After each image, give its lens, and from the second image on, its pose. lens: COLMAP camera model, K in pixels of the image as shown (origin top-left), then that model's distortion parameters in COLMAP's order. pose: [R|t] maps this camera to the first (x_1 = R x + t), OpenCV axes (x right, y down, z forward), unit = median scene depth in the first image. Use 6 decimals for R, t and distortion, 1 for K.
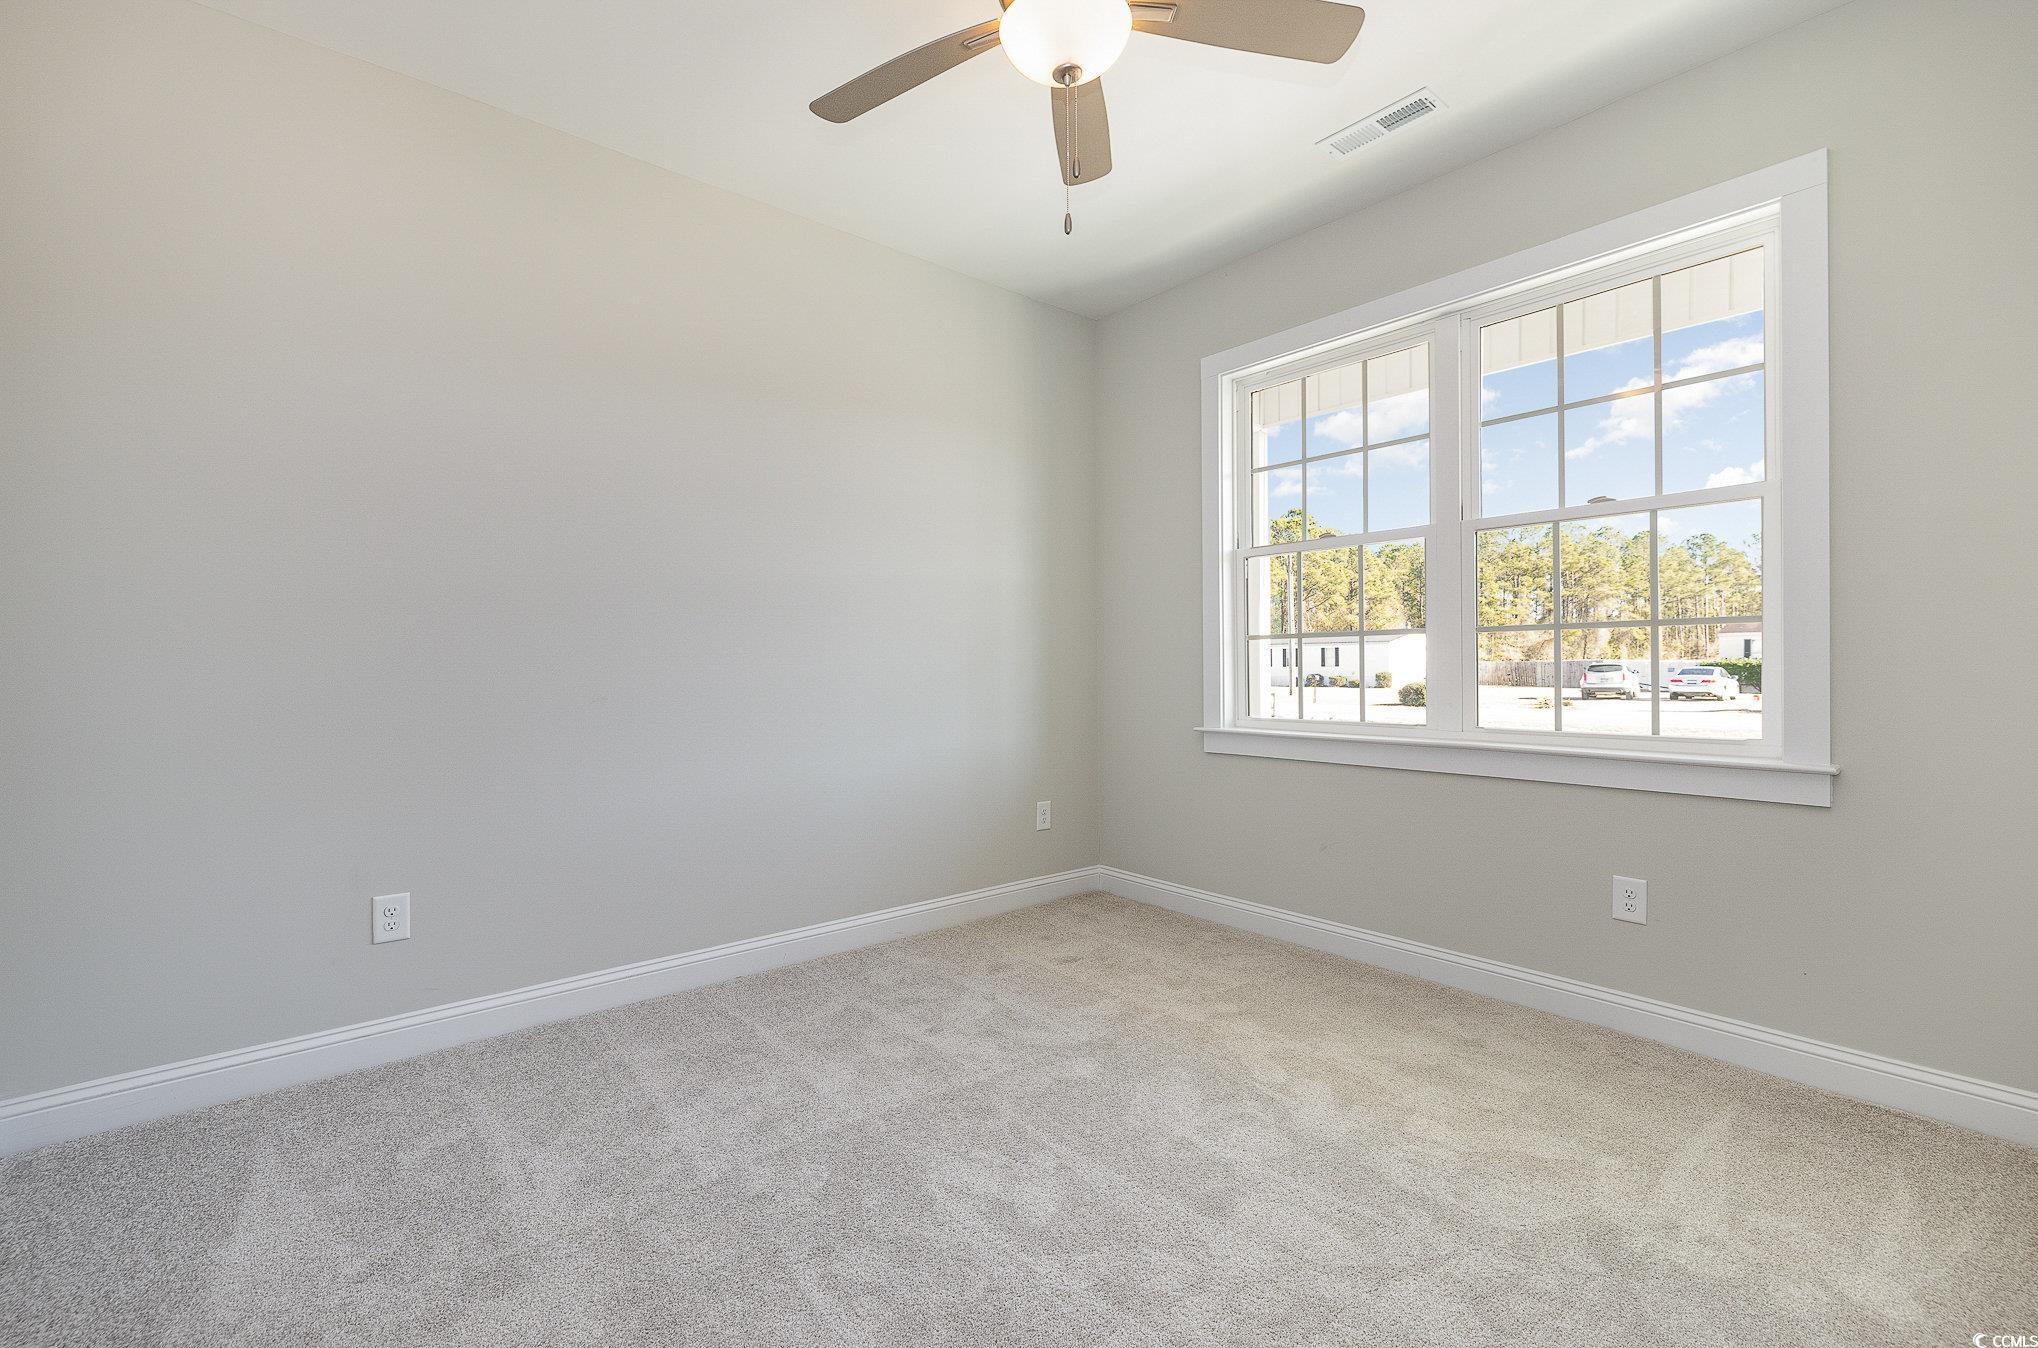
lens RADIAL K [[878.3, 0, 1017.8], [0, 878.3, 665.6], [0, 0, 1]] dist [-0.003006, -0.000061]
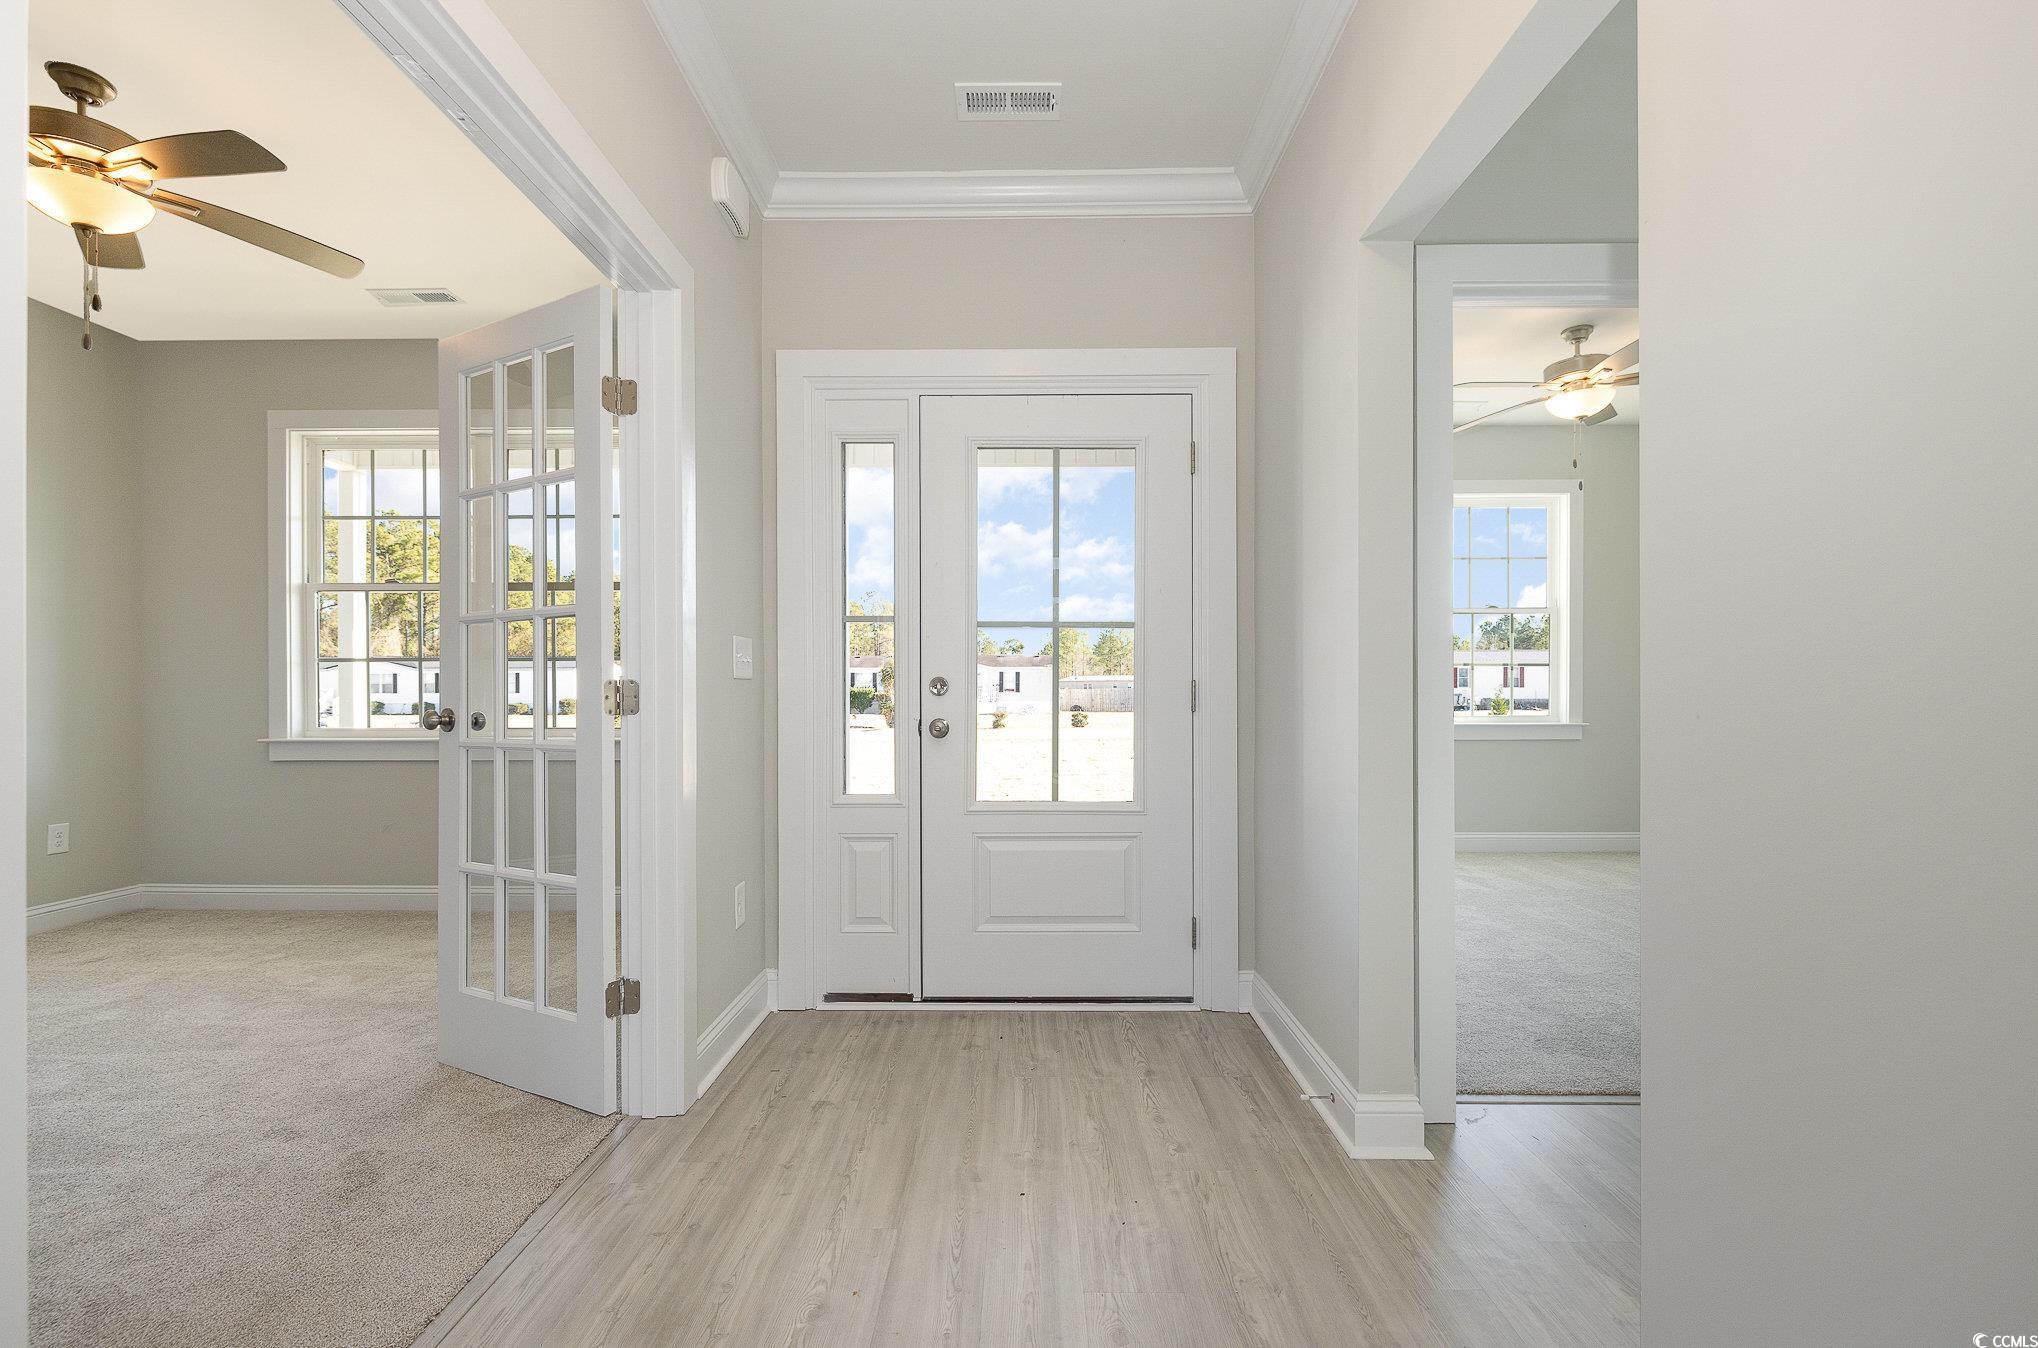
lens RADIAL K [[878.3, 0, 1019.0], [0, 878.3, 691.8], [0, 0, 1]] dist [-0.003006, -0.000061]
pose [[0.652648, 0.004552, 0.757648, -0.011845], [-0.003695, 0.999989, -0.002825, 0.010493], [-0.757652, -0.000956, 0.652658, -0.471356]]
